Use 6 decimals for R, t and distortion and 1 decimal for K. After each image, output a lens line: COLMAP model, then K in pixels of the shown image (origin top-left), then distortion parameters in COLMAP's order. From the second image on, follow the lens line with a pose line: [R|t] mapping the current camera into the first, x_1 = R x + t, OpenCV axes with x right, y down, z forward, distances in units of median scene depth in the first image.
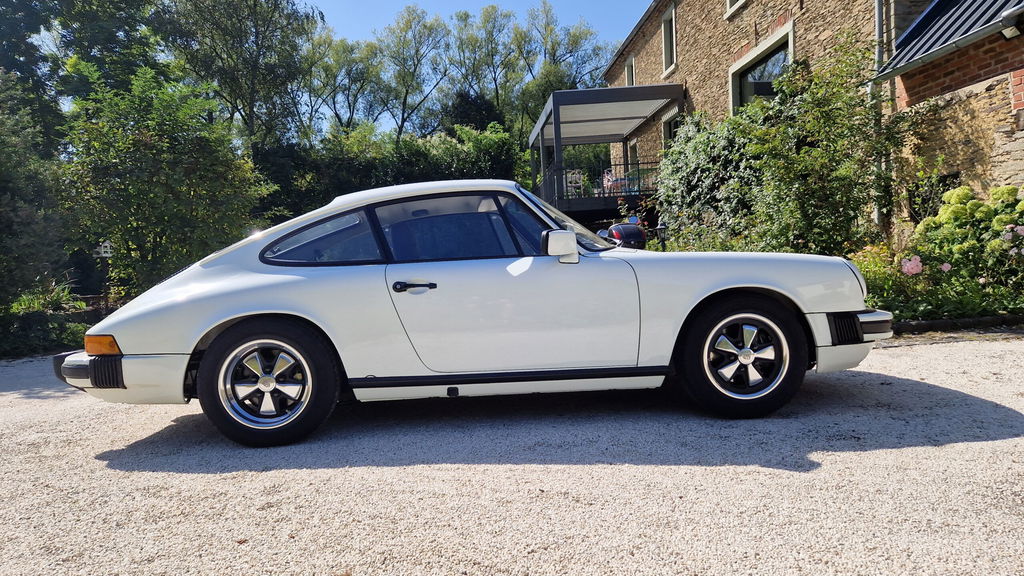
lens RADIAL K [[689.6, 0, 512.0], [0, 689.6, 310.1], [0, 0, 1]] dist [0.073296, -0.061583]
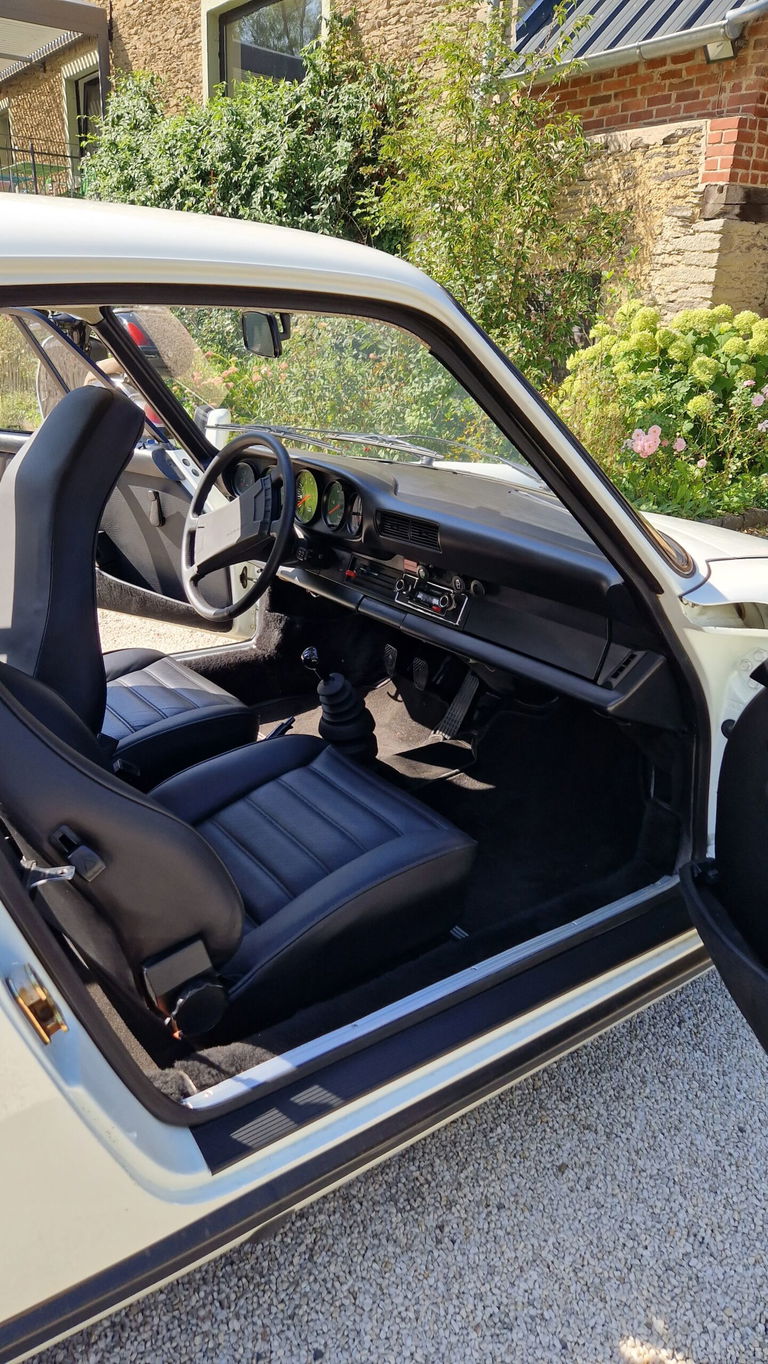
lens RADIAL K [[918.5, 0, 372.2], [0, 918.5, 683.9], [0, 0, 1]] dist [0.073296, -0.061583]
pose [[0.839901, -0.112849, 0.530878, -0.065537], [-0.047894, 0.958918, 0.279611, -0.047545], [-0.540622, -0.260271, 0.799991, 0.257818]]
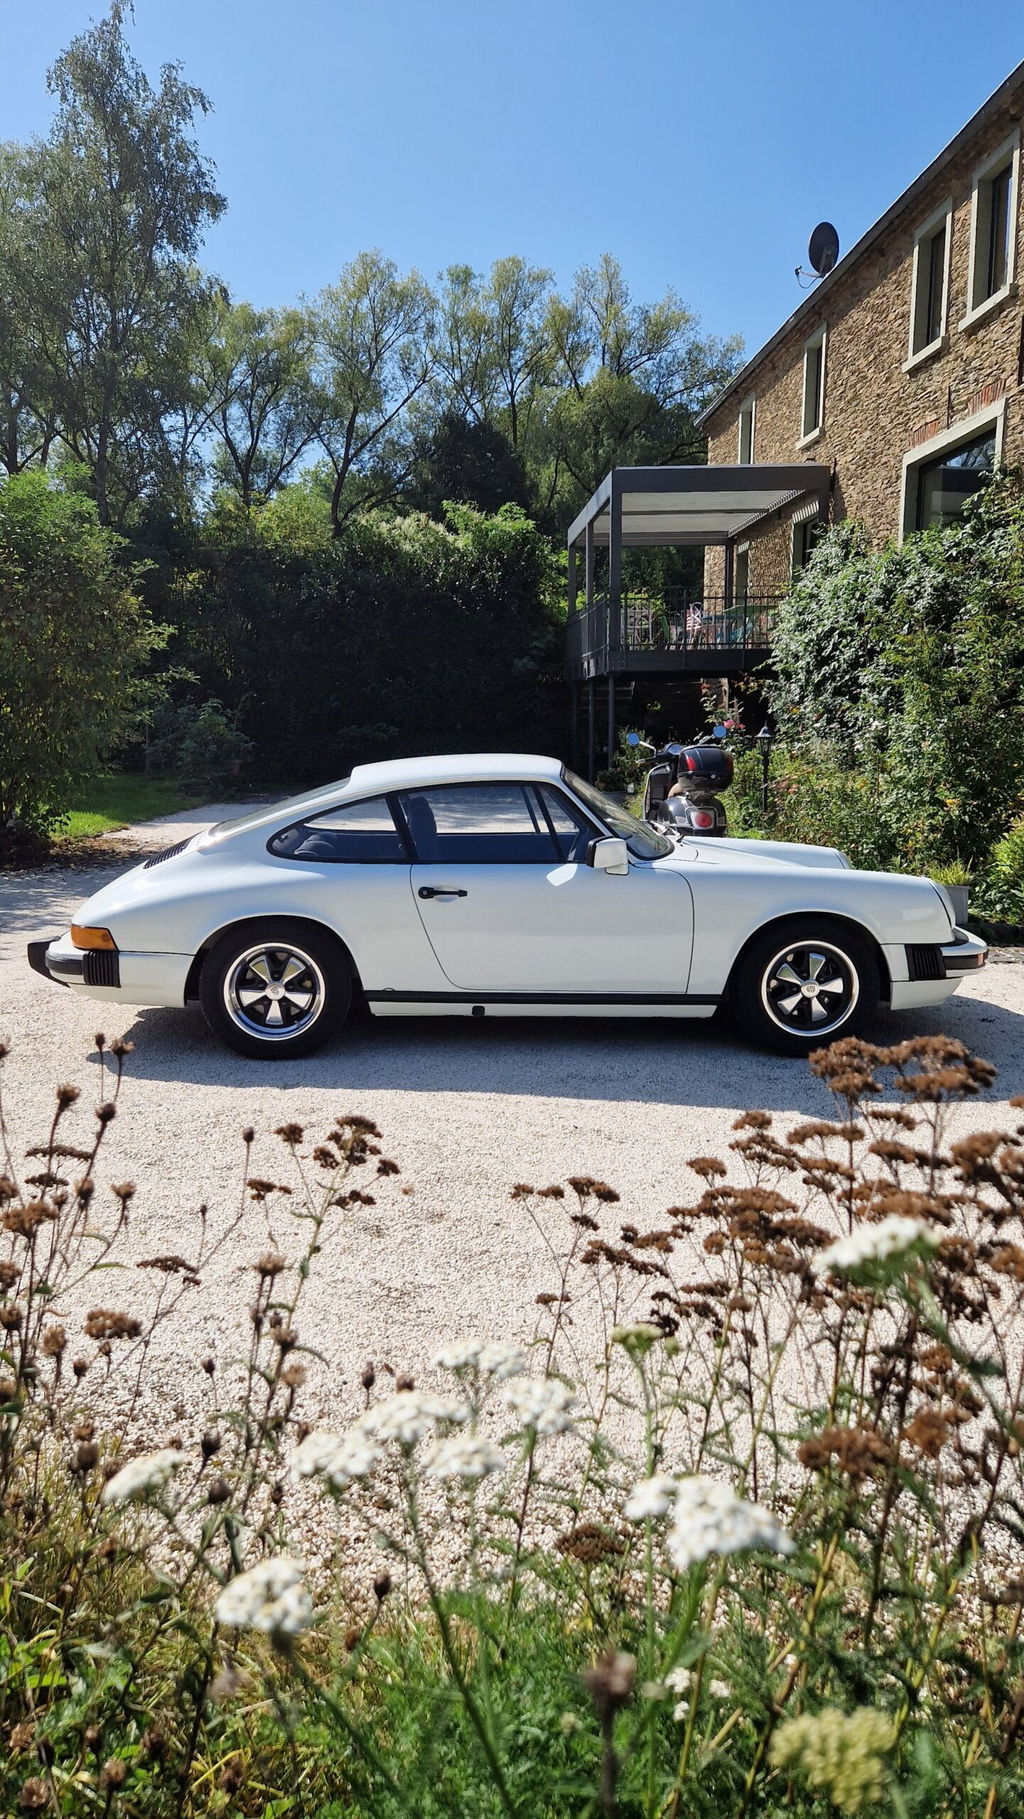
lens RADIAL K [[1225.0, 0, 495.8], [0, 1225.0, 911.5], [0, 0, 1]] dist [0.073296, -0.061583]
pose [[0.998493, 0.053691, -0.011363, -0.017589], [-0.052347, 0.993943, 0.096624, -0.055727], [0.016482, -0.095884, 0.995256, -0.192918]]
